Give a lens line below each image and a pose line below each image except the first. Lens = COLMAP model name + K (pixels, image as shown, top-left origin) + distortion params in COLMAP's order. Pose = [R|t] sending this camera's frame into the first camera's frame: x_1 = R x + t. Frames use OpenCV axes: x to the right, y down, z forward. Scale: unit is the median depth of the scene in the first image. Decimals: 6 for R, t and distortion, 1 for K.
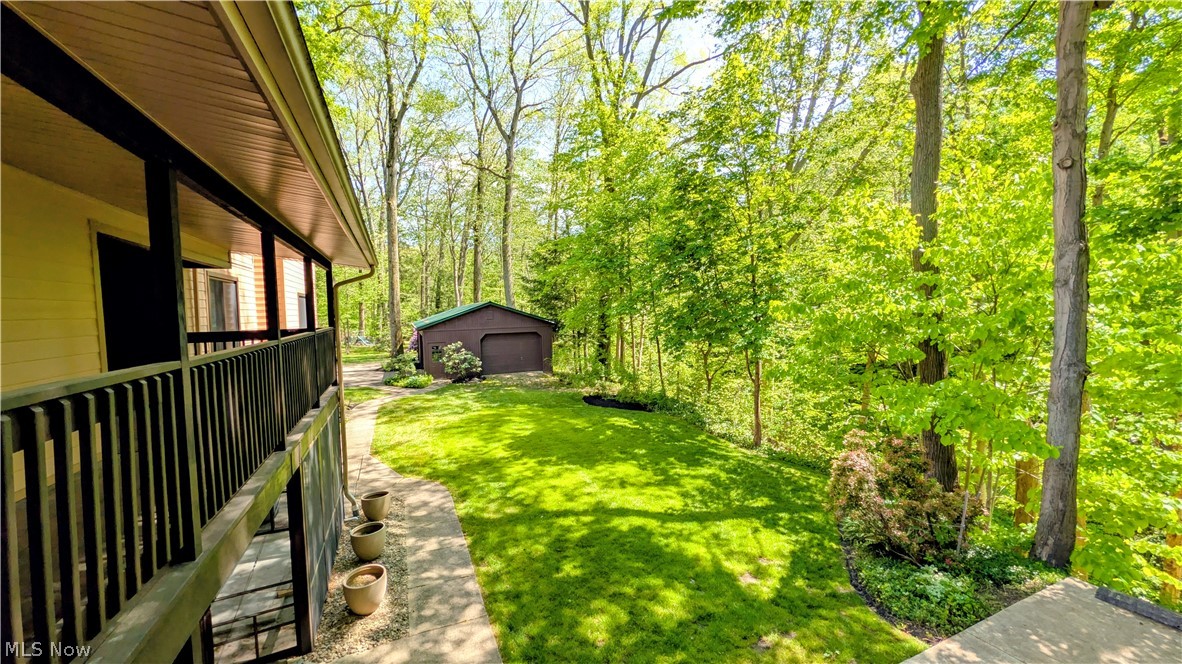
lens RADIAL K [[452.3, 0, 589.1], [0, 452.3, 332.7], [0, 0, 1]] dist [-0.000564, -0.000055]
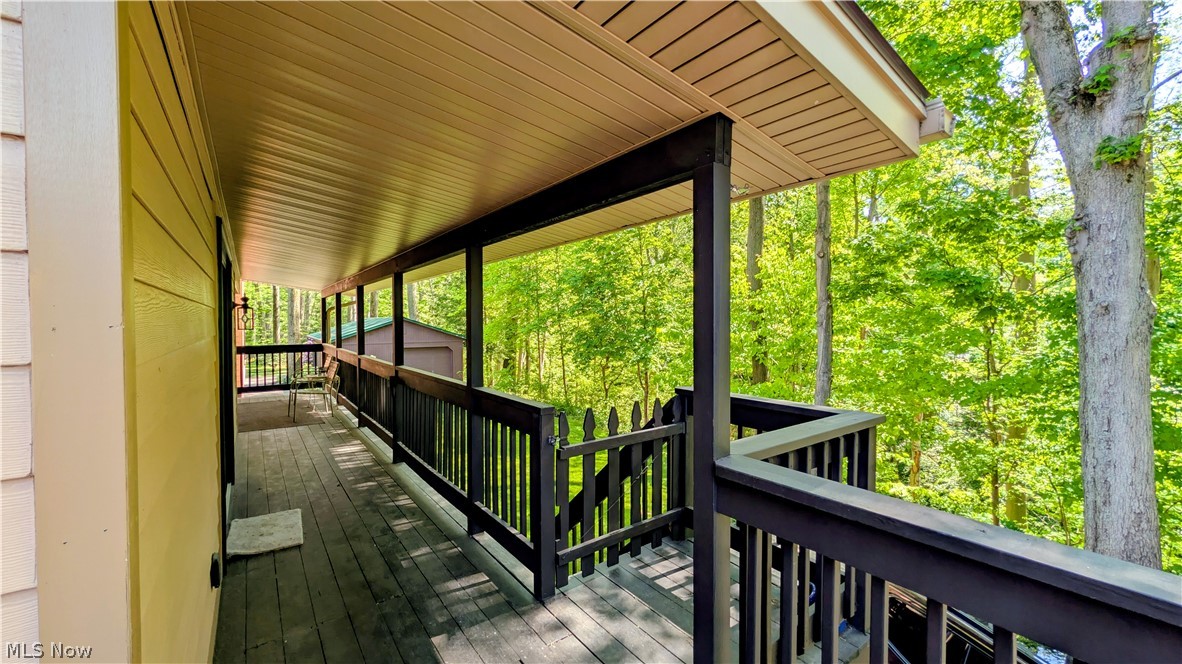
lens RADIAL K [[452.3, 0, 589.1], [0, 452.3, 332.7], [0, 0, 1]] dist [-0.000564, -0.000055]
pose [[0.970216, 0.022082, 0.241232, -0.100960], [-0.014018, 0.999286, -0.035095, -0.003076], [-0.241834, 0.030668, 0.969833, -0.219294]]
